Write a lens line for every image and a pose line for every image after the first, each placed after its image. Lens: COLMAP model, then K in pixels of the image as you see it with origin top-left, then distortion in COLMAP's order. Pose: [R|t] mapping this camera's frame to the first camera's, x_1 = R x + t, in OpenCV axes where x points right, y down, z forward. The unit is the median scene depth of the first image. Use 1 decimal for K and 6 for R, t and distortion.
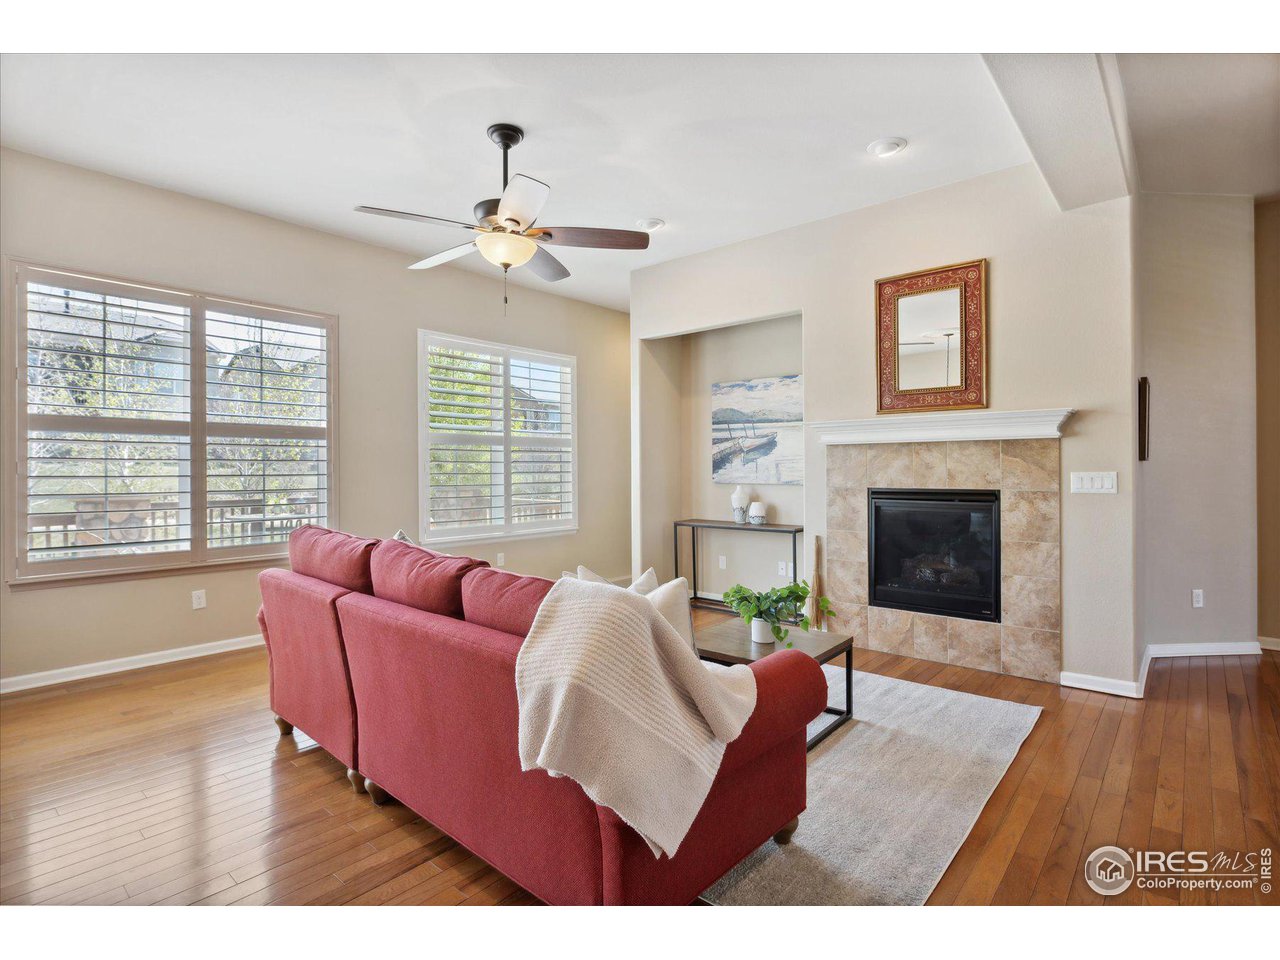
lens RADIAL K [[625.0, 0, 653.2], [0, 625.0, 472.7], [0, 0, 1]] dist [-0.000551, -0.000045]
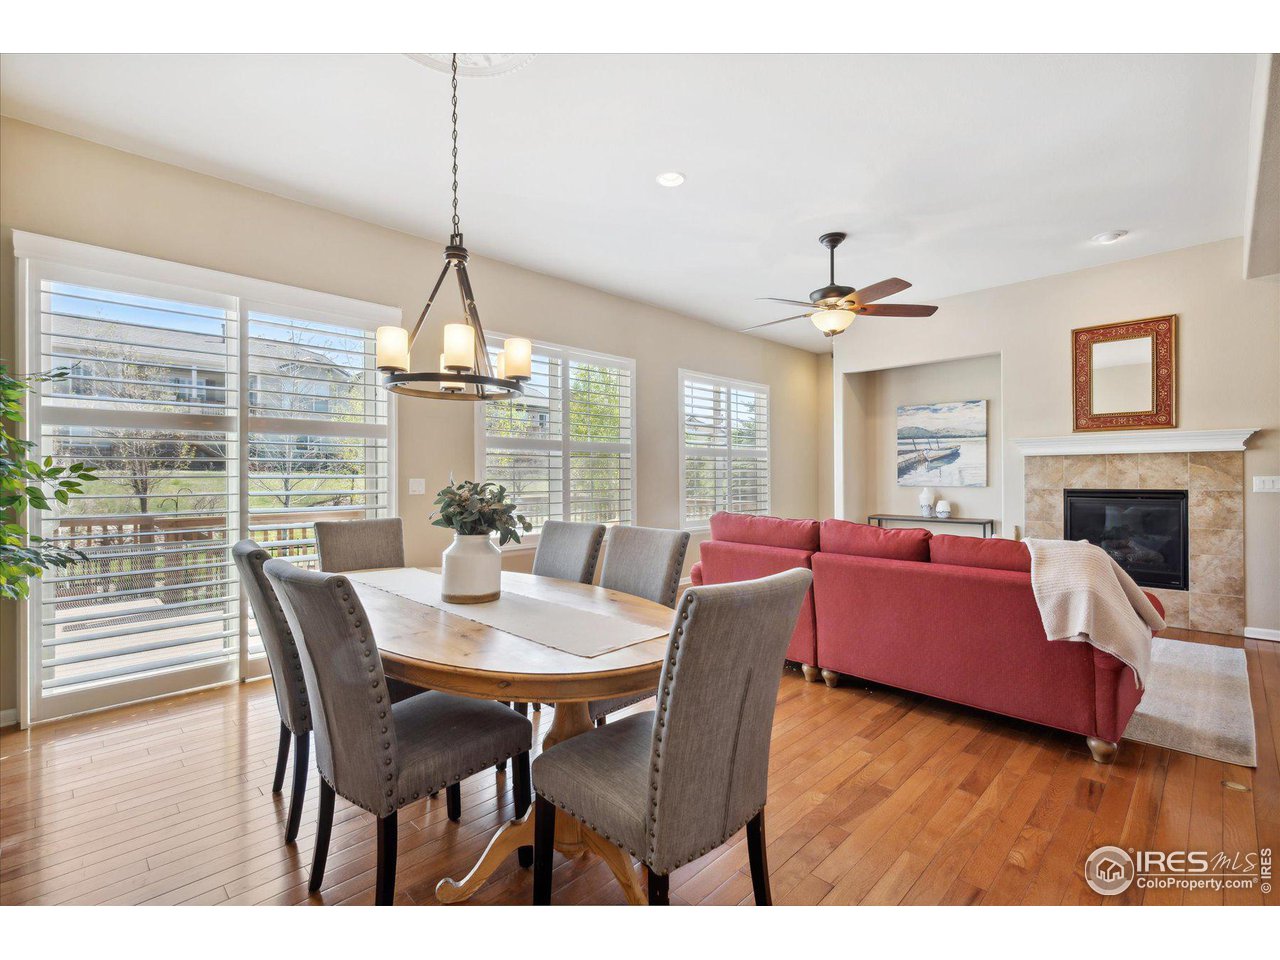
lens RADIAL K [[570.9, 0, 640.0], [0, 570.9, 480.0], [0, 0, 1]] dist [-0.003680, -0.000382]
pose [[0.996634, -0.000574, -0.081979, -0.476743], [0.000767, 0.999997, 0.002327, 0.002642], [0.081978, -0.002382, 0.996631, -0.277250]]
